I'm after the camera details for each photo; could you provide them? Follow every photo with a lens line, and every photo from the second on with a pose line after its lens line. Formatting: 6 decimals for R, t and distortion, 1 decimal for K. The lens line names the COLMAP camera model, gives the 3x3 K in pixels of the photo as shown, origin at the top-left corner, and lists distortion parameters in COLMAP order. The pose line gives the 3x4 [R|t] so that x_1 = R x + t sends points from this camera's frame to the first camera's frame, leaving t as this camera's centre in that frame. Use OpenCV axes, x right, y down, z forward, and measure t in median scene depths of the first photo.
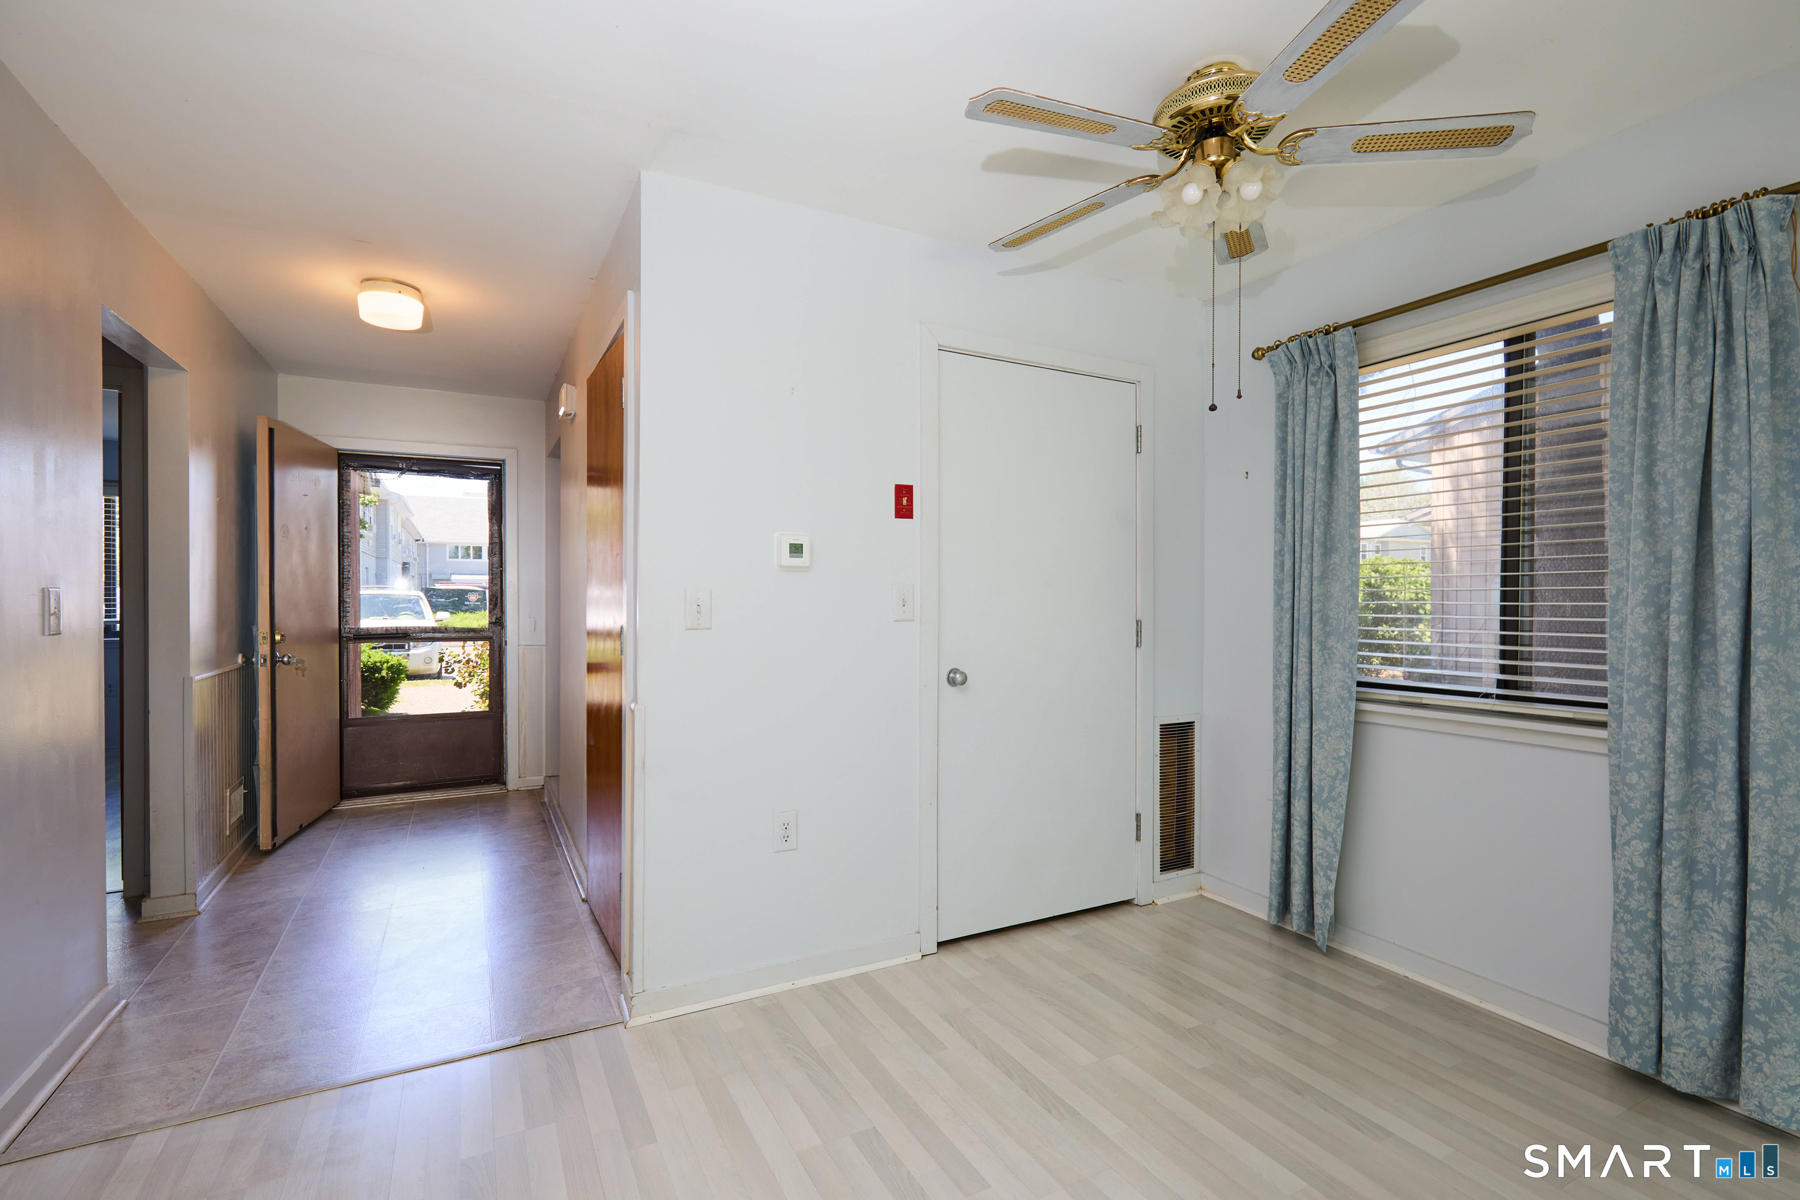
lens RADIAL K [[824.6, 0, 893.4], [0, 824.6, 601.0], [0, 0, 1]] dist [0.003463, -0.002232]
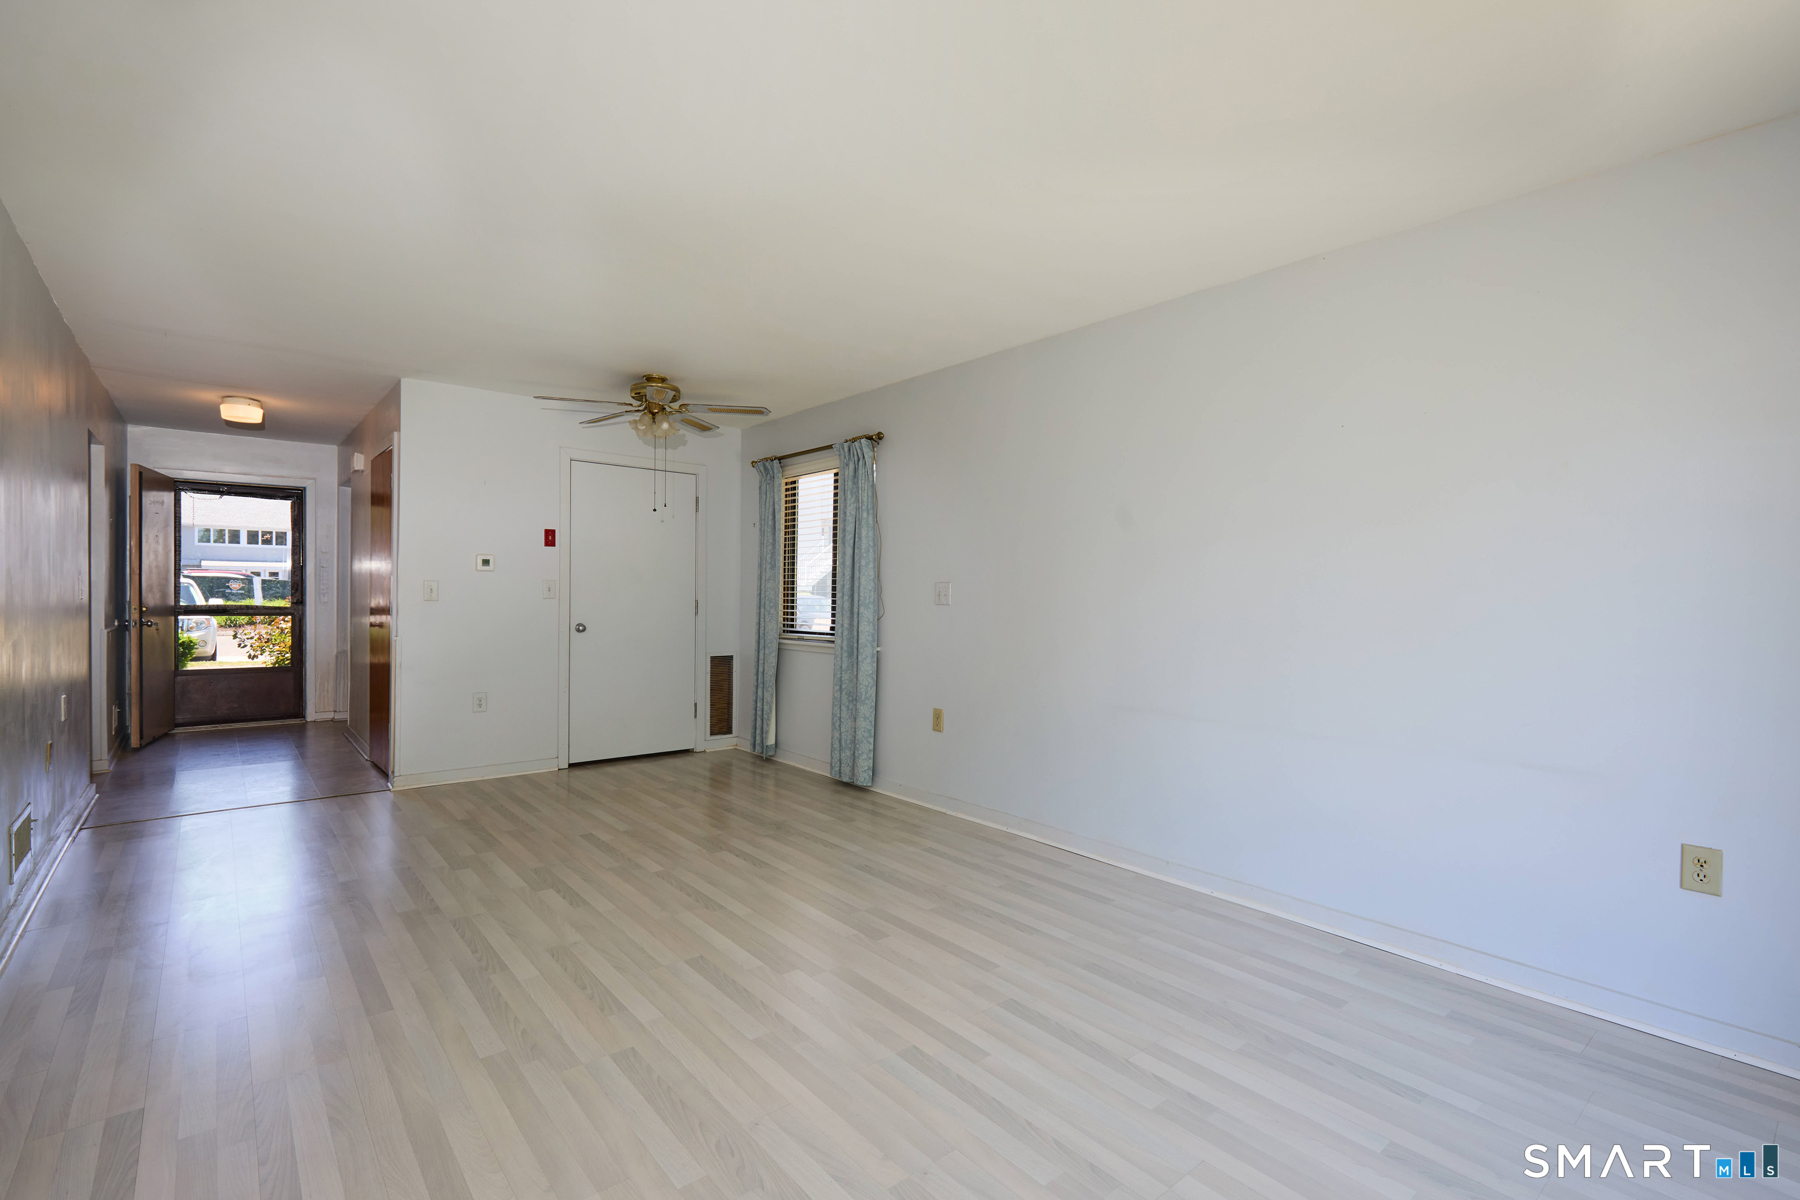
lens RADIAL K [[824.6, 0, 896.0], [0, 824.6, 603.0], [0, 0, 1]] dist [0.003463, -0.002232]
pose [[0.977317, 0.007439, 0.211649, 0.372891], [-0.009340, 0.999925, 0.007985, 0.010434], [-0.211574, -0.009780, 0.977313, -1.013811]]
